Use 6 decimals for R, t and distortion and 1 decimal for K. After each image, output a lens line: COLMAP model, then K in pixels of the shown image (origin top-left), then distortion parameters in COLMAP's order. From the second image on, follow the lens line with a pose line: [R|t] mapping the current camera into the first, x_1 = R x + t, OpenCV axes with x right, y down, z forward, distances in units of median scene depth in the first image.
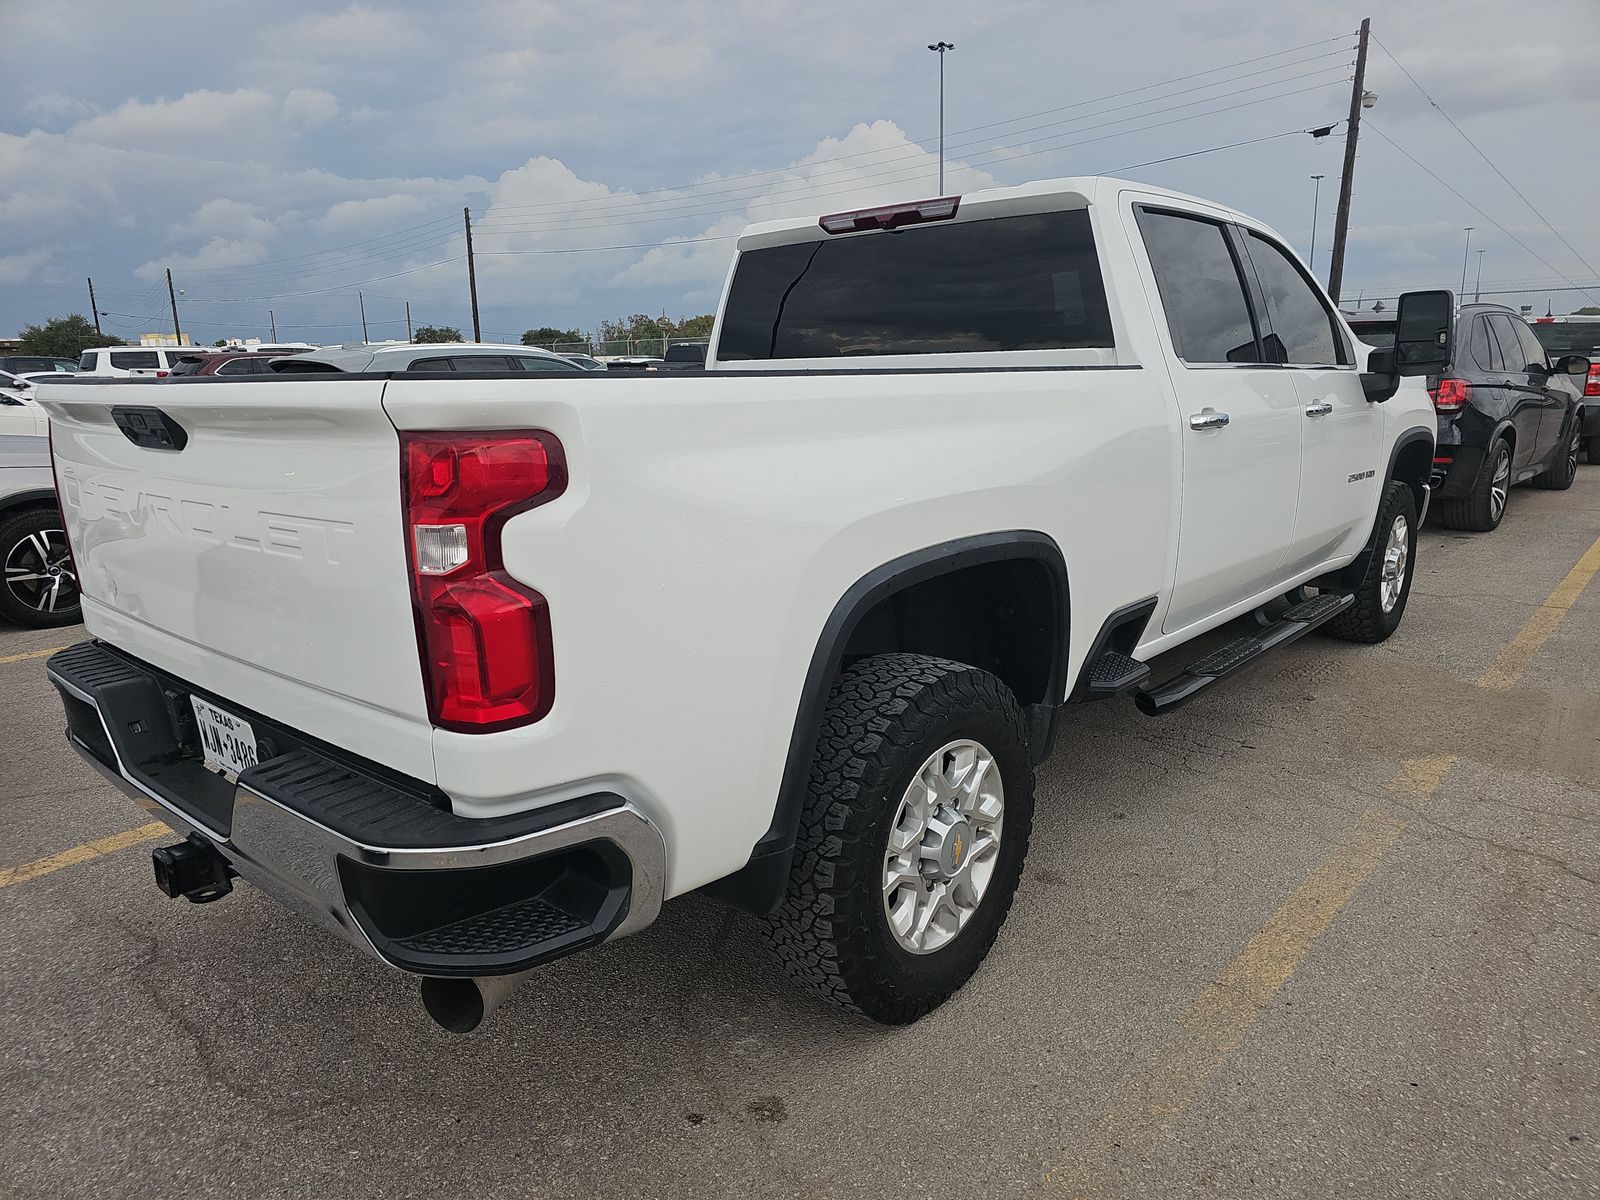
lens RADIAL K [[1061.6, 0, 794.5], [0, 1061.6, 595.9], [0, 0, 1]] dist [0.070561, -0.062778]
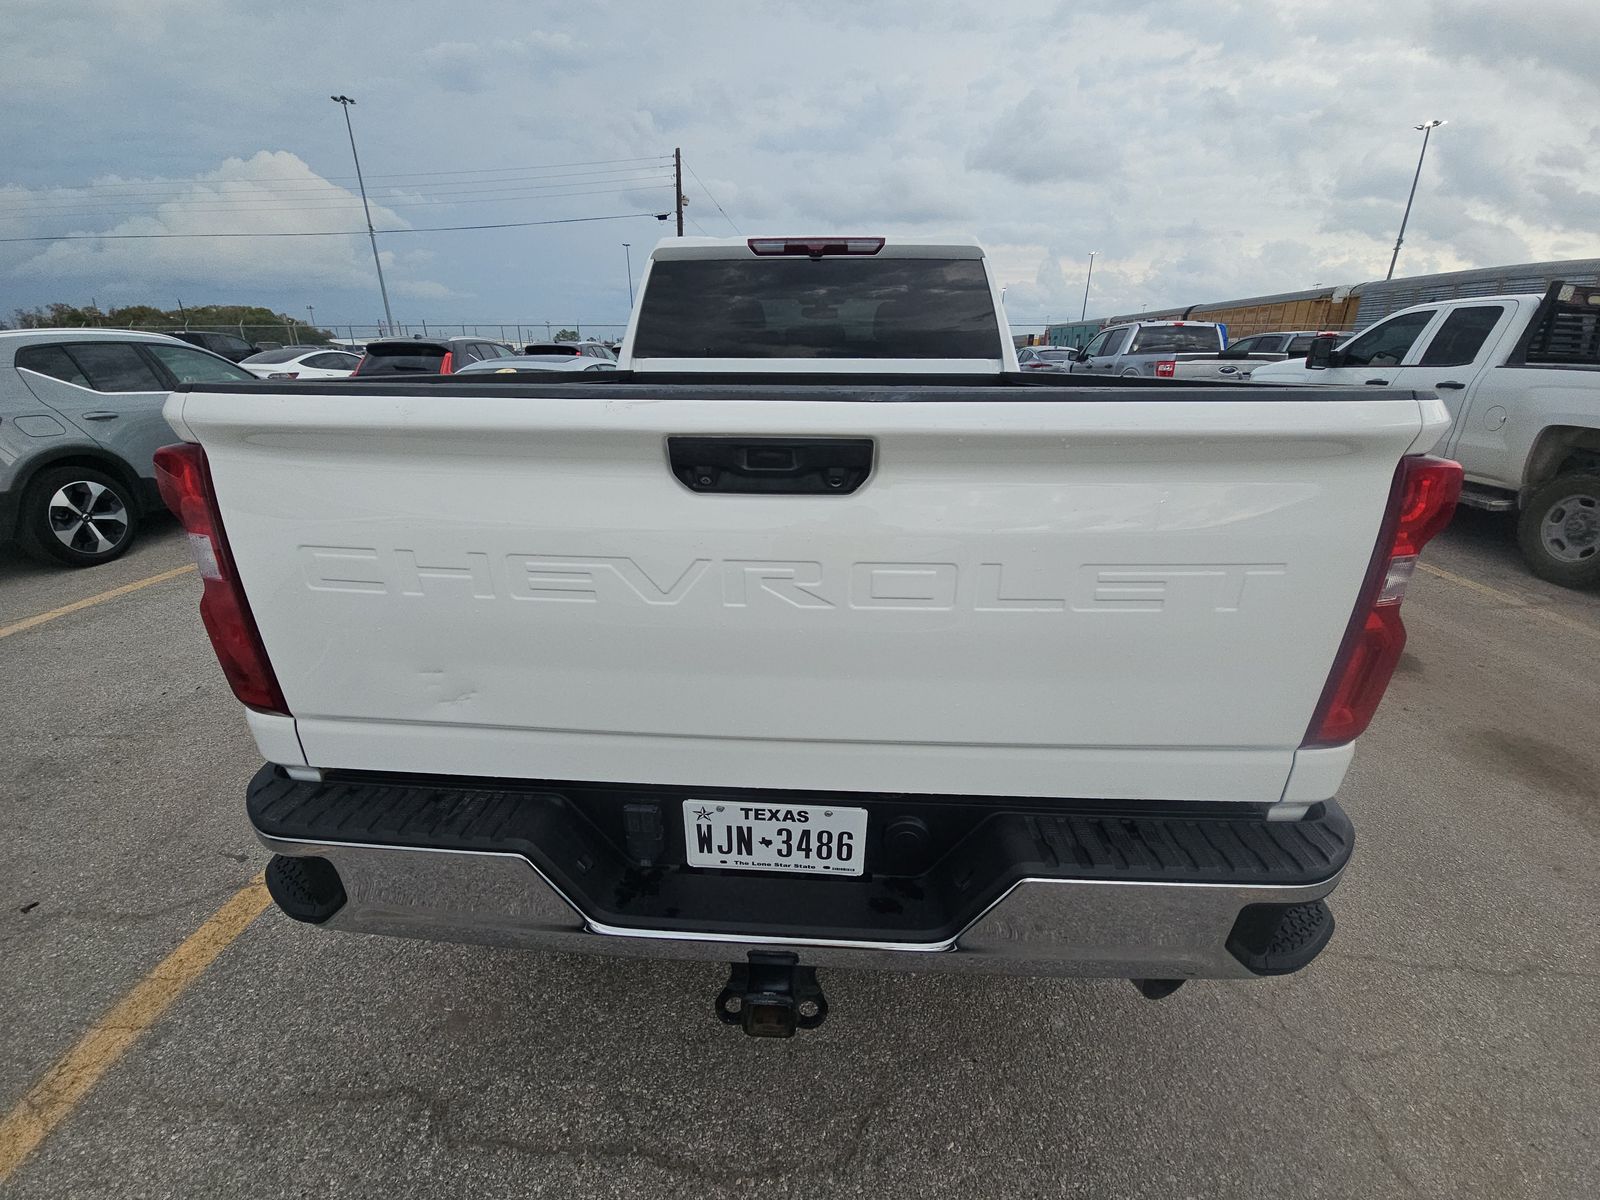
lens RADIAL K [[638.2, 0, 800.0], [0, 638.2, 600.0], [0, 0, 1]] dist [0.031504, -0.021999]
pose [[0.781688, -0.201337, 0.590277, -0.459028], [0.113149, 0.976534, 0.183246, -0.082447], [-0.613320, -0.076452, 0.786126, 0.366964]]
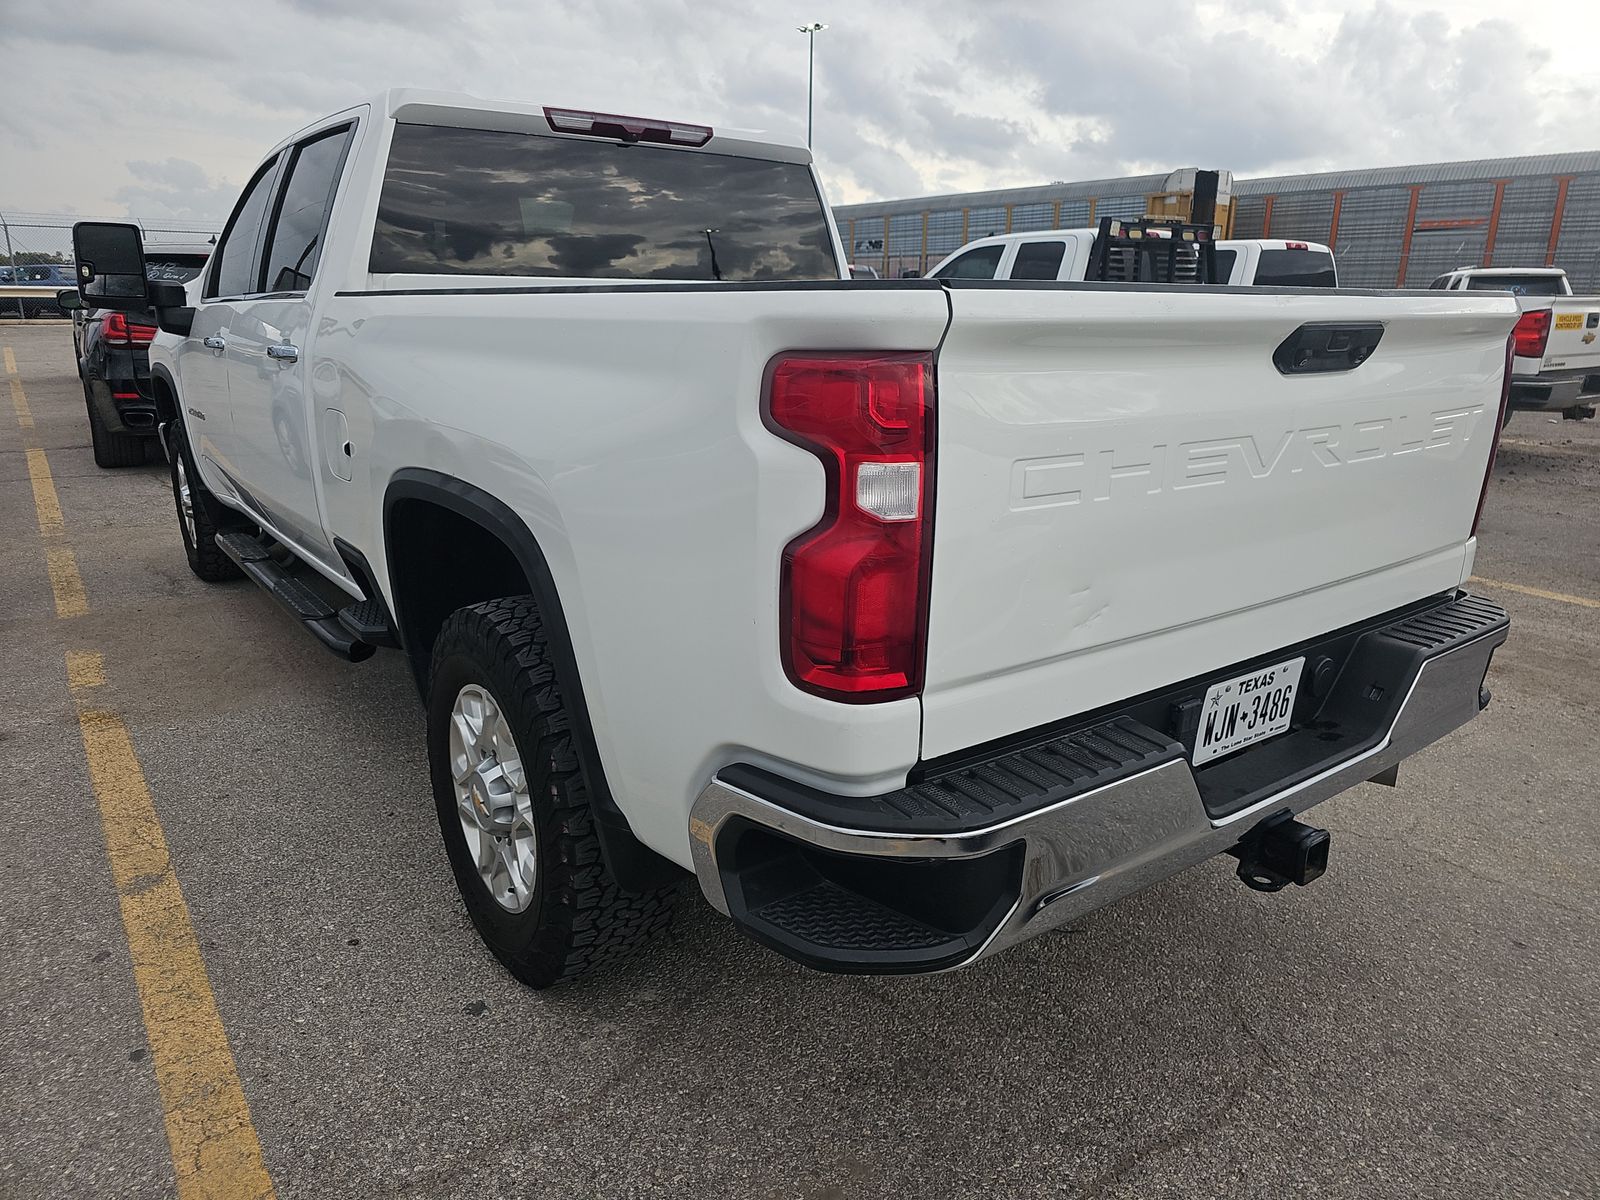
lens RADIAL K [[1061.6, 0, 794.5], [0, 1061.6, 595.9], [0, 0, 1]] dist [0.070561, -0.062778]
pose [[0.196350, -0.241967, 0.950210, -0.853043], [0.190958, 0.959956, 0.204989, -0.126383], [-0.961760, 0.141200, 0.234693, 0.688981]]
